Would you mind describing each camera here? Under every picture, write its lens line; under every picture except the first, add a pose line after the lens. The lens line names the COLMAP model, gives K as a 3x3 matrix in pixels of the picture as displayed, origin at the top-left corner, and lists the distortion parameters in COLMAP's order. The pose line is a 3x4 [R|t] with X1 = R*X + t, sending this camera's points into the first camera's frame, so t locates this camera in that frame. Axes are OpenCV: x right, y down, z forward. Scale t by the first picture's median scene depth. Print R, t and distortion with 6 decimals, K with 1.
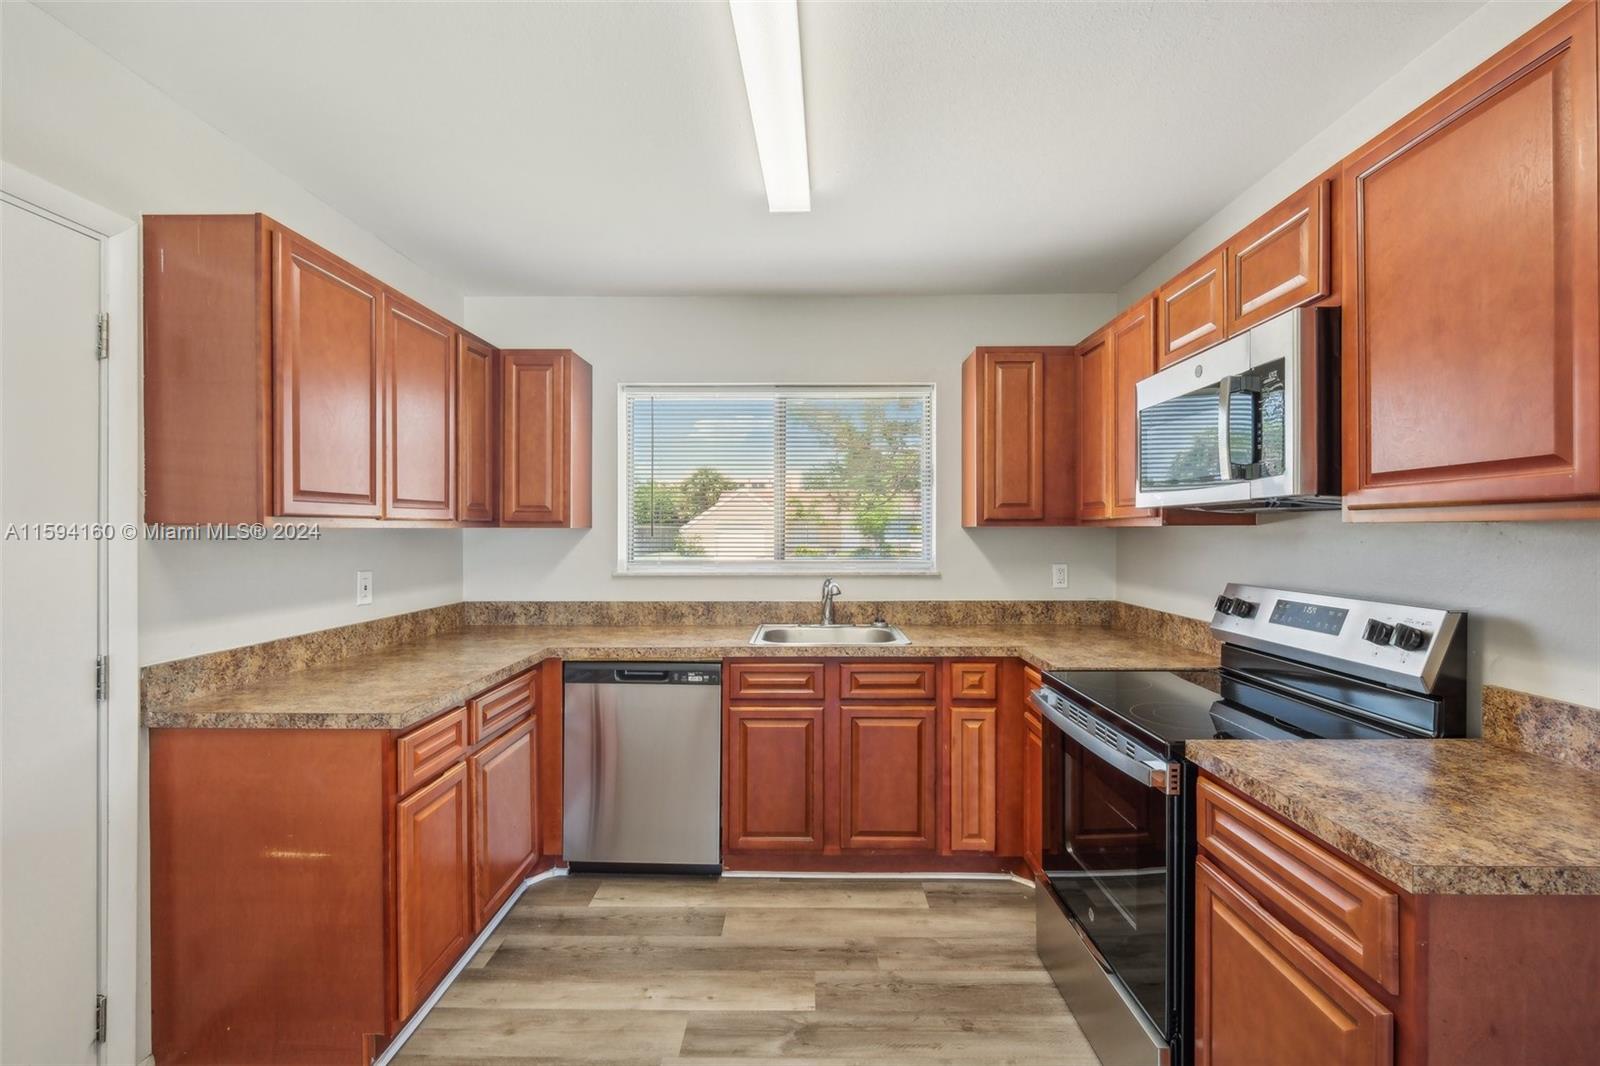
lens RADIAL K [[748.1, 0, 765.4], [0, 748.1, 540.7], [0, 0, 1]] dist [-0.002024, -0.000378]
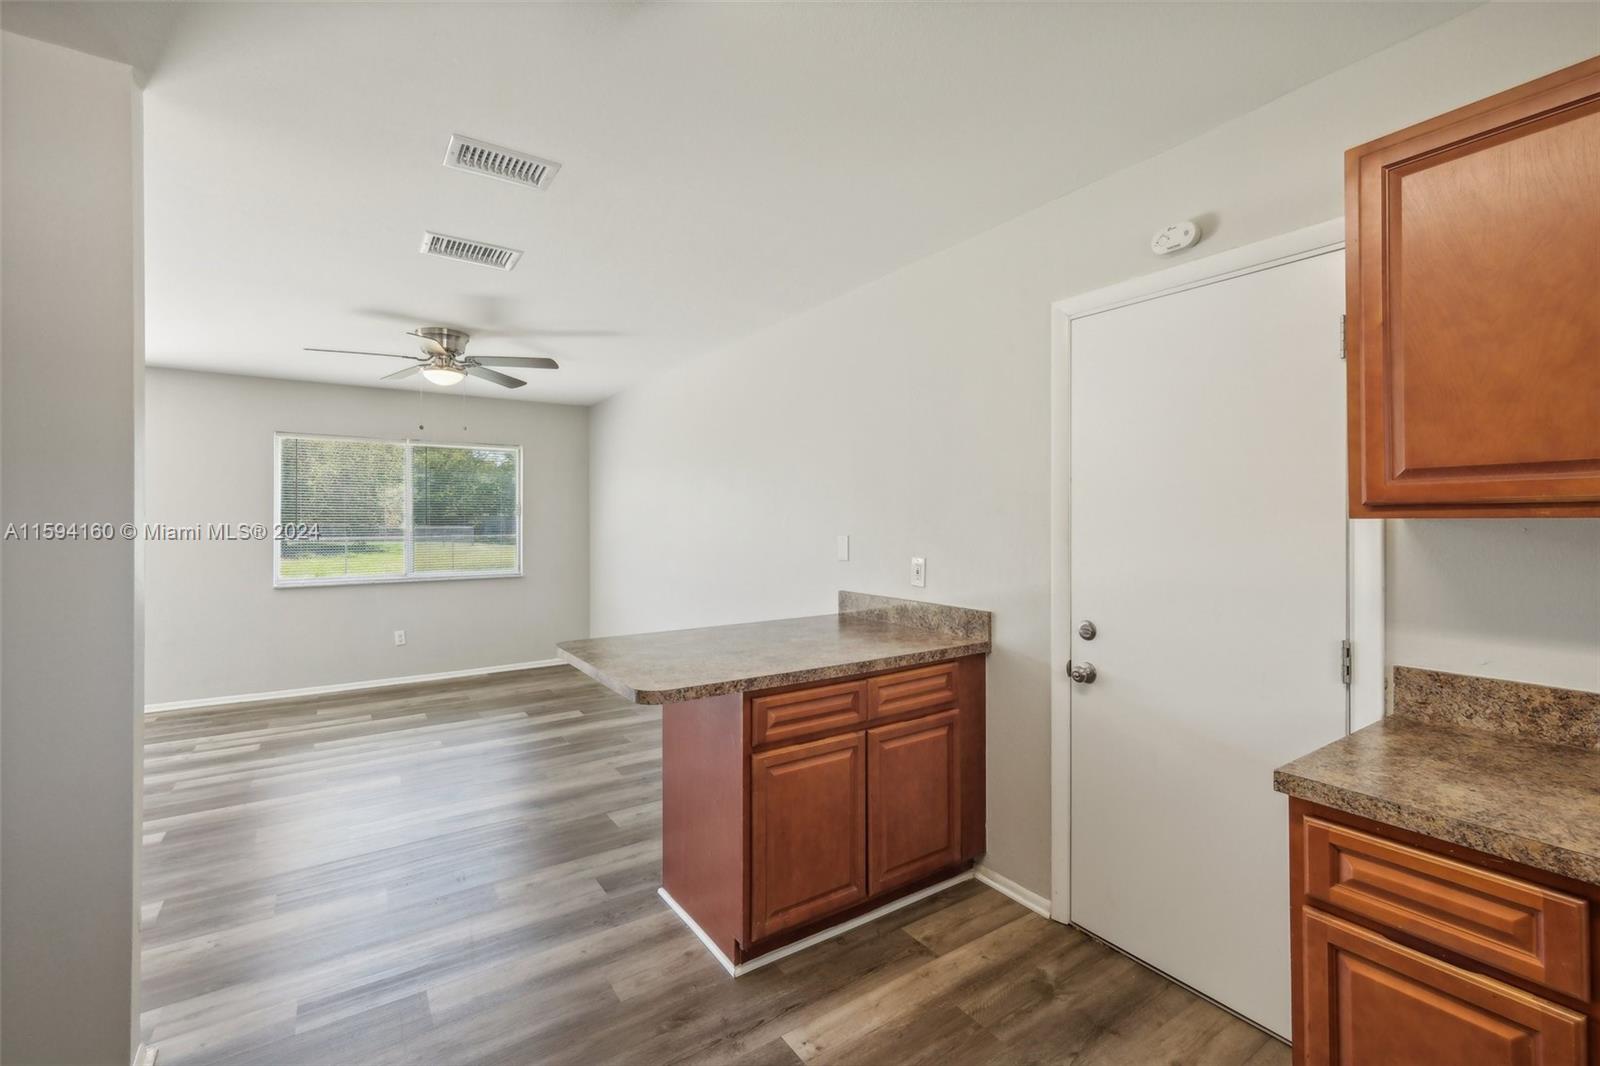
lens RADIAL K [[659.2, 0, 793.6], [0, 659.2, 525.1], [0, 0, 1]] dist [-0.002405, -0.000231]
pose [[-0.800237, 0.003450, -0.599673, 0.170220], [-0.009795, 0.999775, 0.018823, -0.010553], [0.599603, 0.020936, -0.800023, 0.739515]]
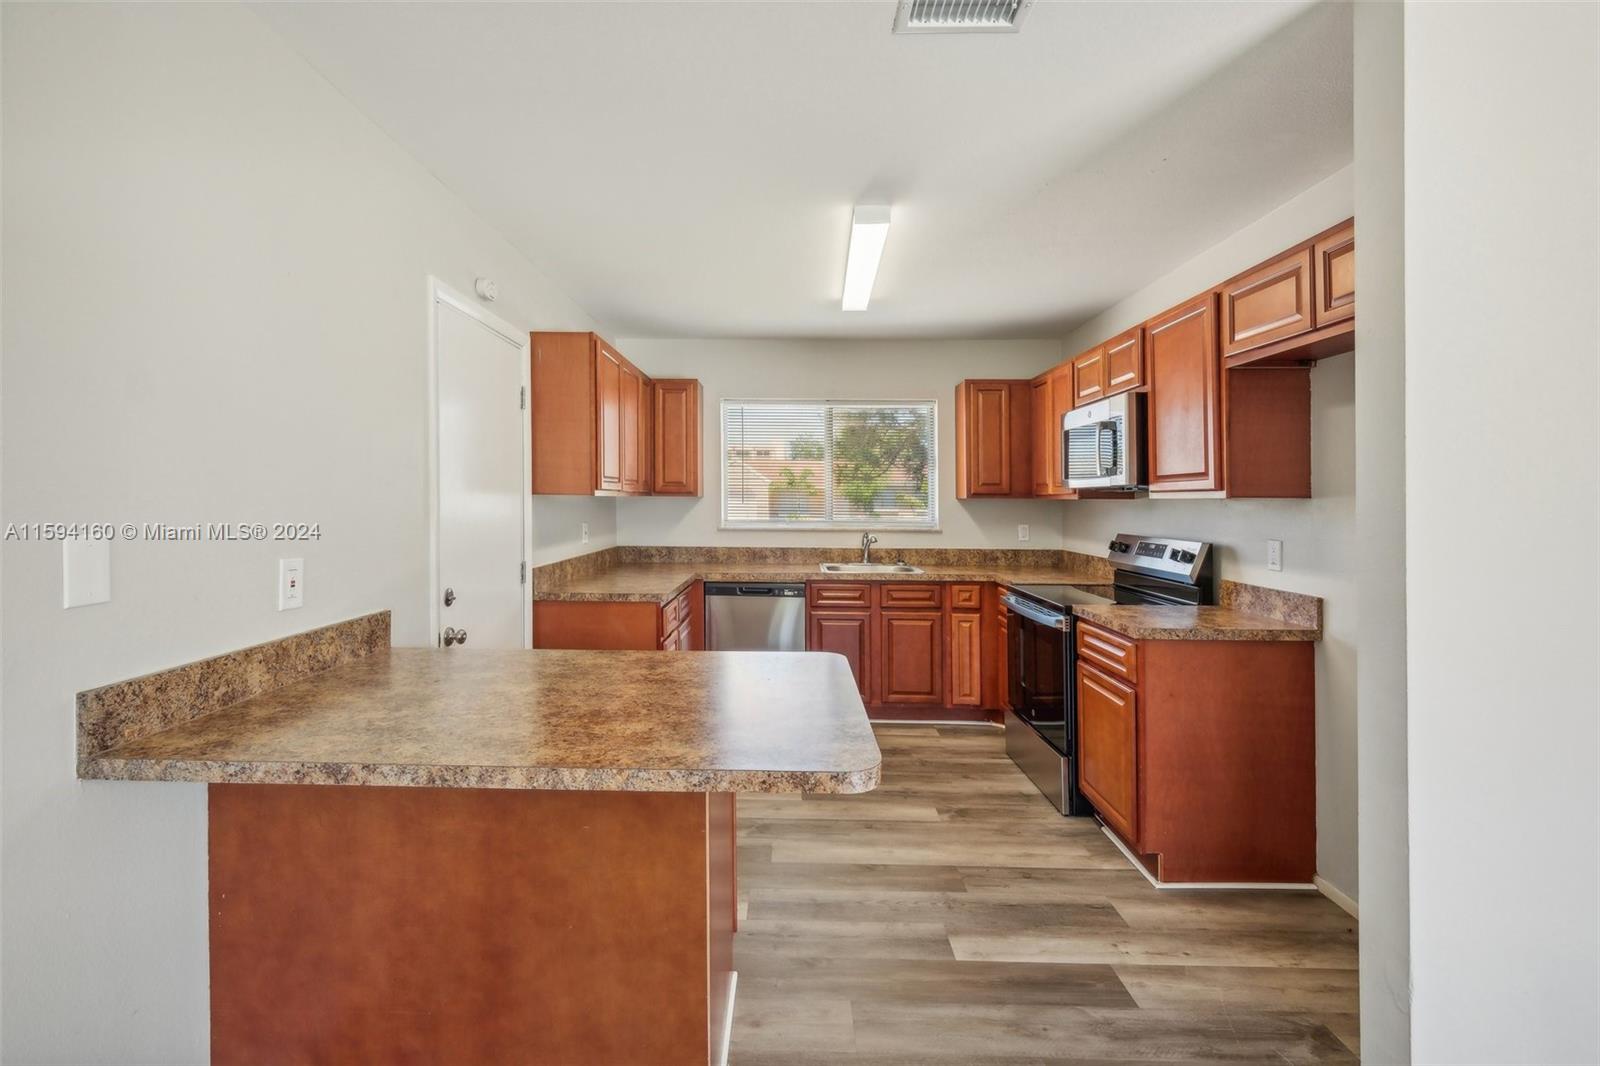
lens RADIAL K [[729.9, 0, 749.2], [0, 729.9, 480.1], [0, 0, 1]] dist [0.001266, 0.000022]
pose [[0.999928, 0.008618, -0.008308, -0.166777], [-0.008937, 0.999193, -0.039153, 0.006976], [0.007964, 0.039224, 0.999199, -0.548854]]
